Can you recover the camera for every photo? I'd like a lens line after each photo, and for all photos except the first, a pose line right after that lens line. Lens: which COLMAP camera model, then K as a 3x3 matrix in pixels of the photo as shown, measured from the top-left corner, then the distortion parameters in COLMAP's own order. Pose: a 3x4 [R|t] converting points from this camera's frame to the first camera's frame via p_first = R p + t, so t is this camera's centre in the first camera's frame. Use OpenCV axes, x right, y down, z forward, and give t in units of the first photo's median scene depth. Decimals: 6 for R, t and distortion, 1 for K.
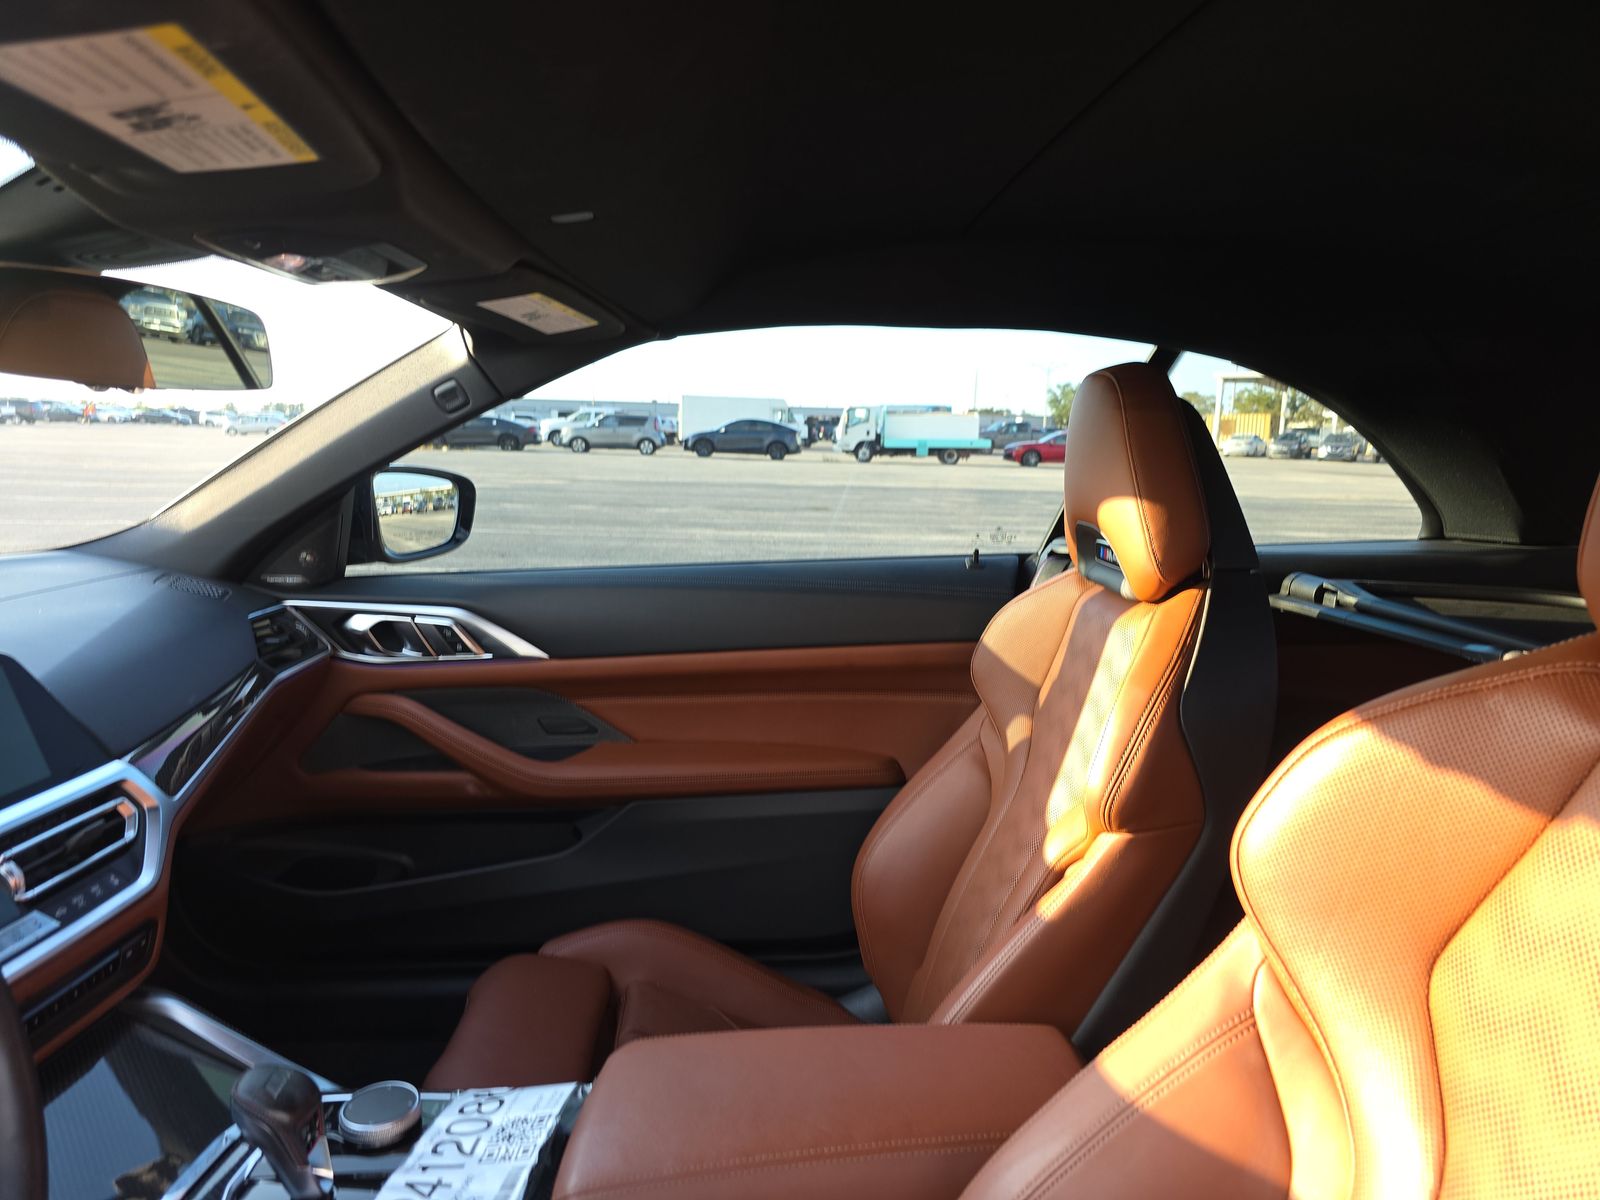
lens RADIAL K [[1065.7, 0, 805.3], [0, 1065.7, 625.0], [0, 0, 1]] dist [0.050919, -0.050583]
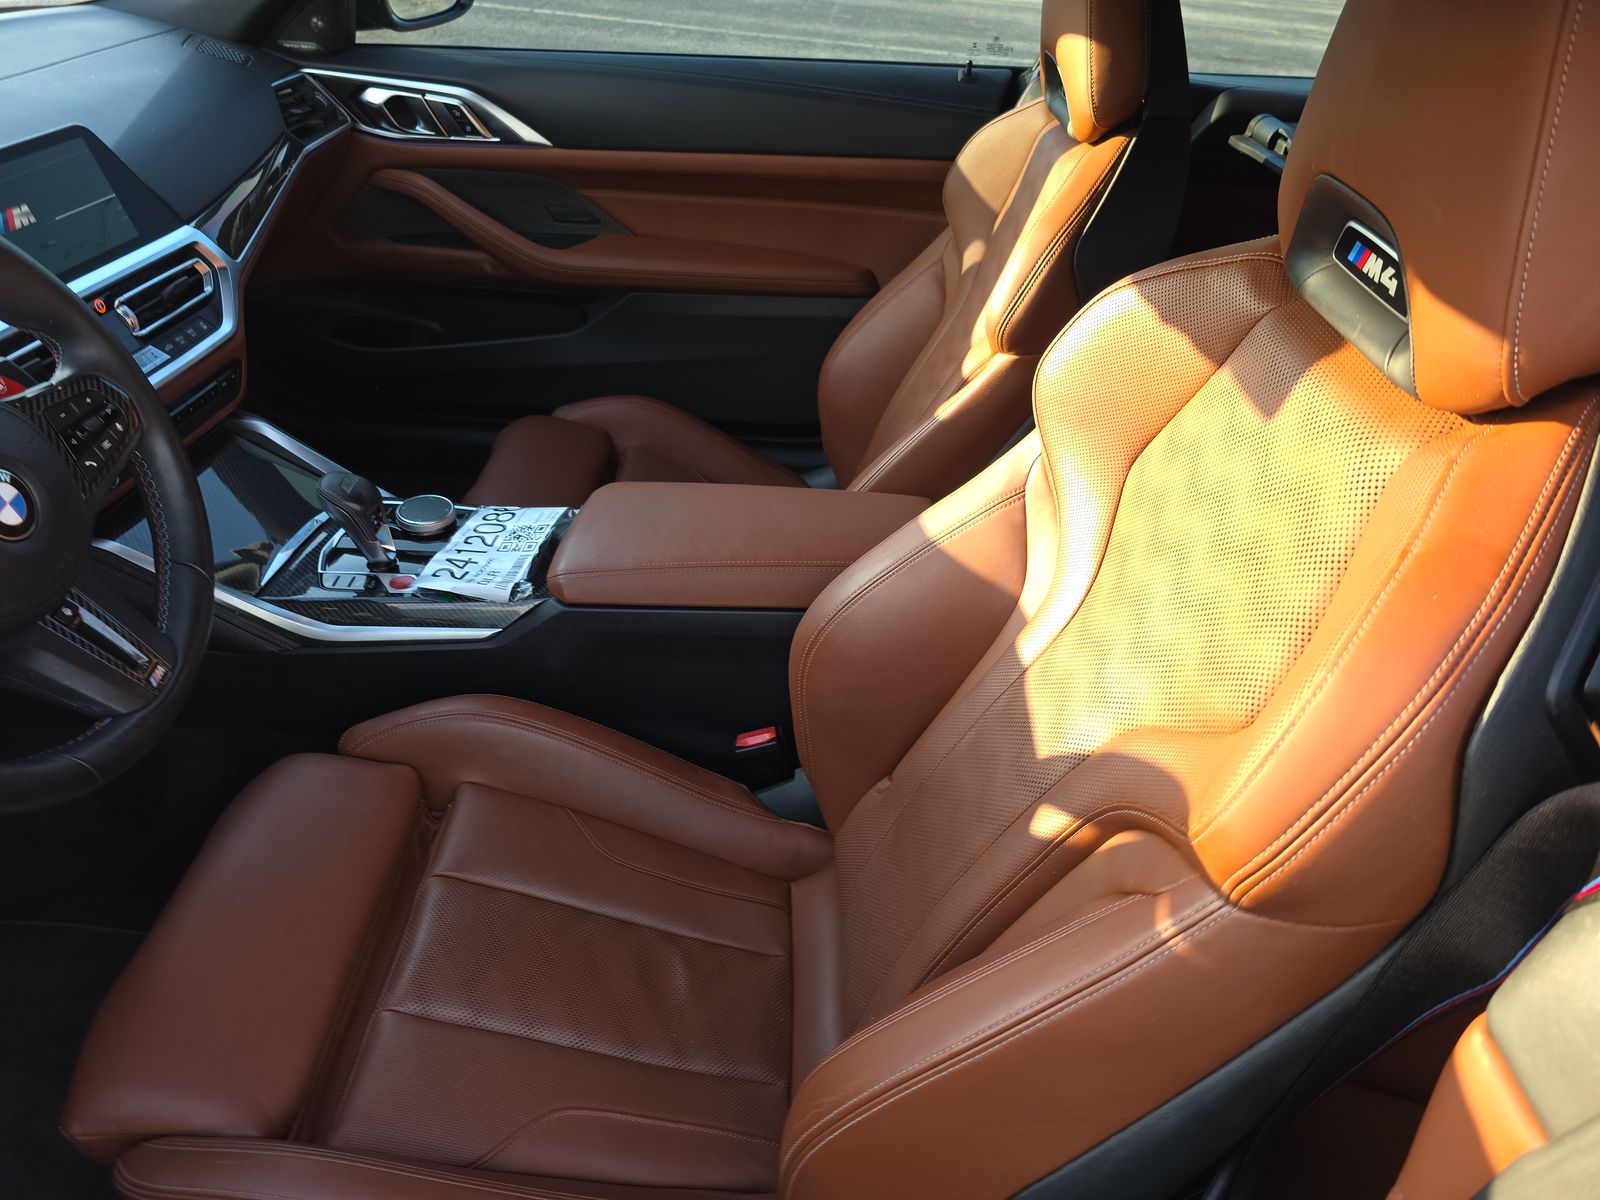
lens RADIAL K [[1087.9, 0, 800.6], [0, 1087.9, 596.8], [0, 0, 1]] dist [0.051743, -0.059684]
pose [[0.995931, 0.085682, -0.027912, 0.098803], [-0.065915, 0.903867, 0.422705, -0.055096], [0.061447, -0.419145, 0.905837, -0.211615]]
